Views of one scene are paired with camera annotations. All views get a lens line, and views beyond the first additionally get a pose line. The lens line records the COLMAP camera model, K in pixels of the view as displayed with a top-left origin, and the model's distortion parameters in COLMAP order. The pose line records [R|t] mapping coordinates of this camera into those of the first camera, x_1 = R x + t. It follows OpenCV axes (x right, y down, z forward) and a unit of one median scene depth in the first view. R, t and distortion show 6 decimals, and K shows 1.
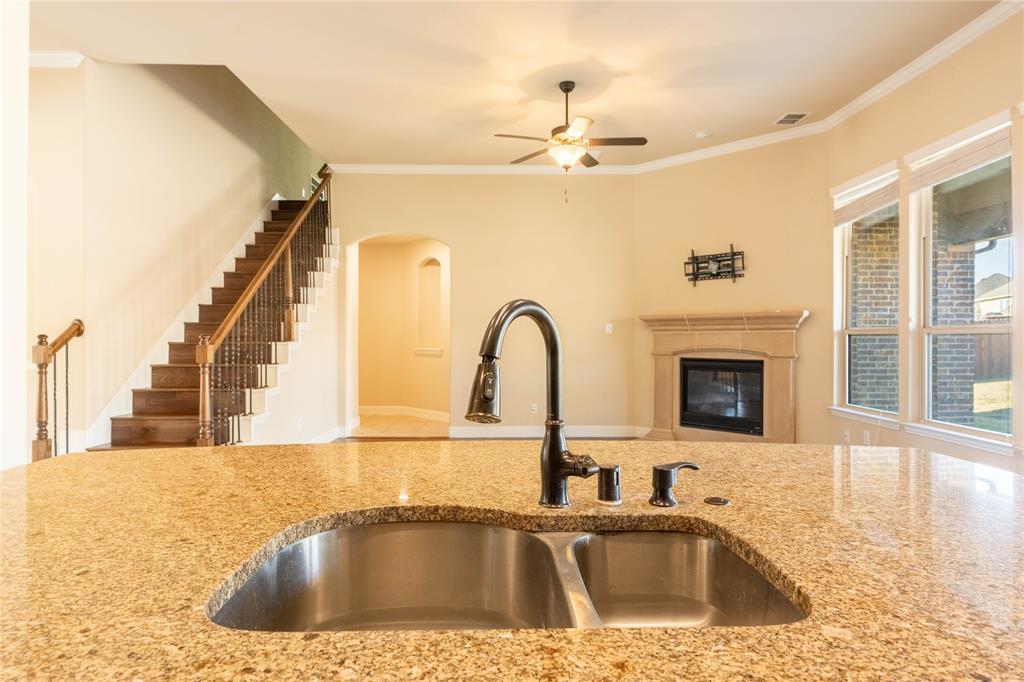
lens RADIAL K [[546.7, 0, 512.0], [0, 546.7, 341.0], [0, 0, 1]] dist [0.003633, 0.000378]
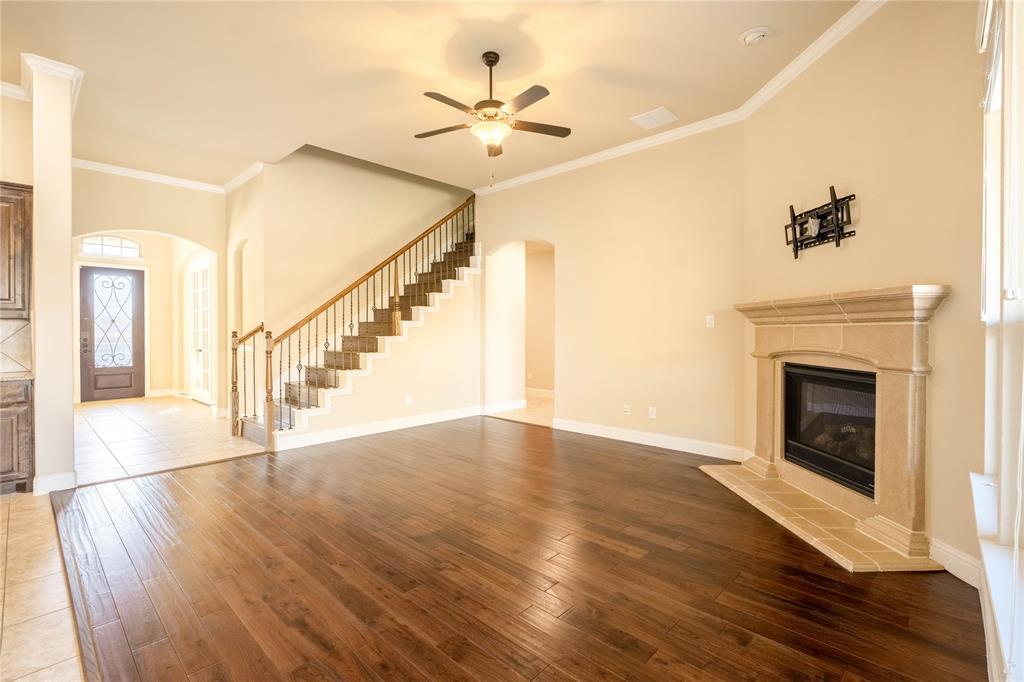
lens RADIAL K [[463.9, 0, 512.7], [0, 463.9, 337.9], [0, 0, 1]] dist [-0.007115, 0.000427]
pose [[0.718625, 0.009779, -0.695329, 0.647570], [-0.003350, 0.999938, 0.010600, -0.008176], [0.695390, -0.005288, 0.718613, 0.455807]]
